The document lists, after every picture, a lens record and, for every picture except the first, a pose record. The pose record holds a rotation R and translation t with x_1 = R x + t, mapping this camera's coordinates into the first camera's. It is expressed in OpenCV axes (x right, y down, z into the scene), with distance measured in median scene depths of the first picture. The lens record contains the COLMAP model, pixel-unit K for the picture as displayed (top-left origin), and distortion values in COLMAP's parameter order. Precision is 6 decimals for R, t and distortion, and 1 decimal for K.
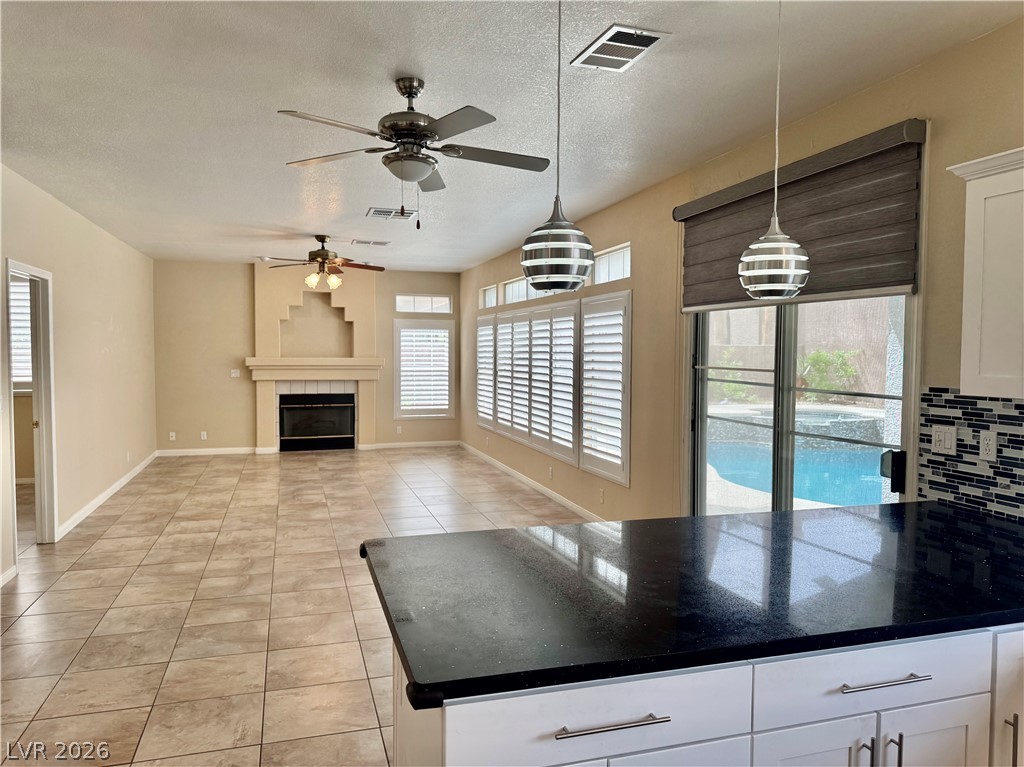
lens RADIAL K [[719.3, 0, 515.3], [0, 719.3, 384.1], [0, 0, 1]] dist [0.002871, -0.025704]
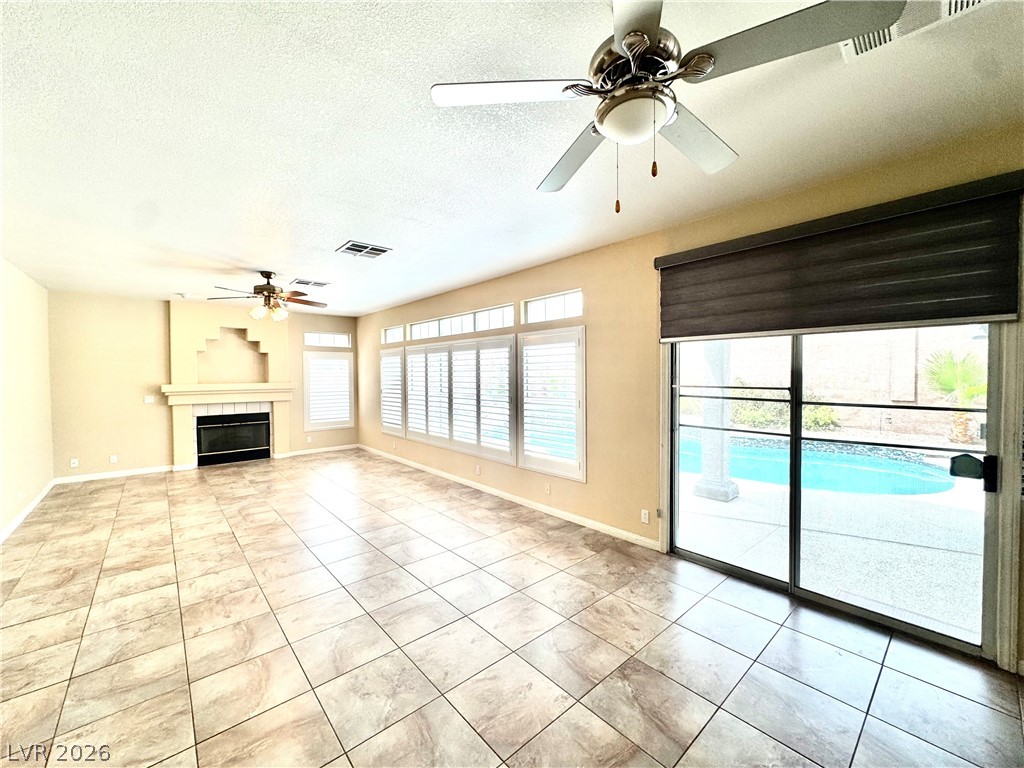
lens RADIAL K [[409.2, 0, 510.1], [0, 409.2, 382.7], [0, 0, 1]] dist [-0.019138, 0.005035]
pose [[0.914669, -0.020017, 0.403708, -0.183469], [0.030590, 0.999337, -0.019757, -0.015381], [-0.403045, 0.030420, 0.914674, 0.293466]]
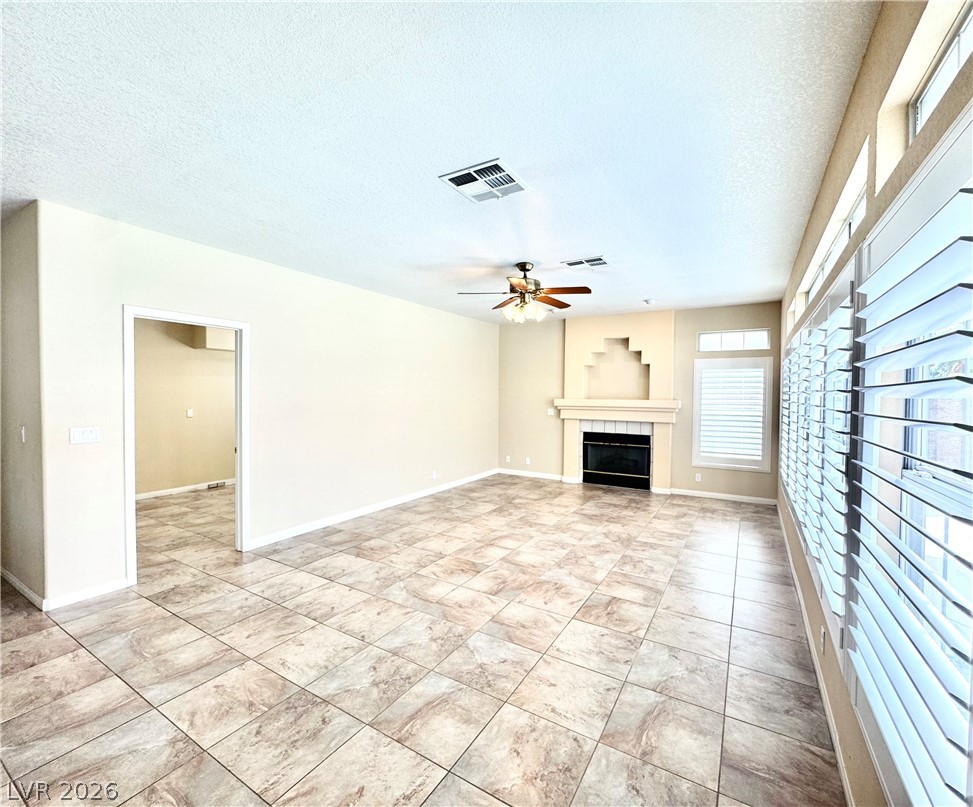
lens RADIAL K [[429.1, 0, 486.3], [0, 429.1, 403.6], [0, 0, 1]] dist [-0.001530, -0.000037]
pose [[0.659150, 0.014612, -0.751869, 0.109191], [-0.037604, 0.999201, -0.013548, -0.020622], [0.751070, 0.037203, 0.659173, 0.613391]]
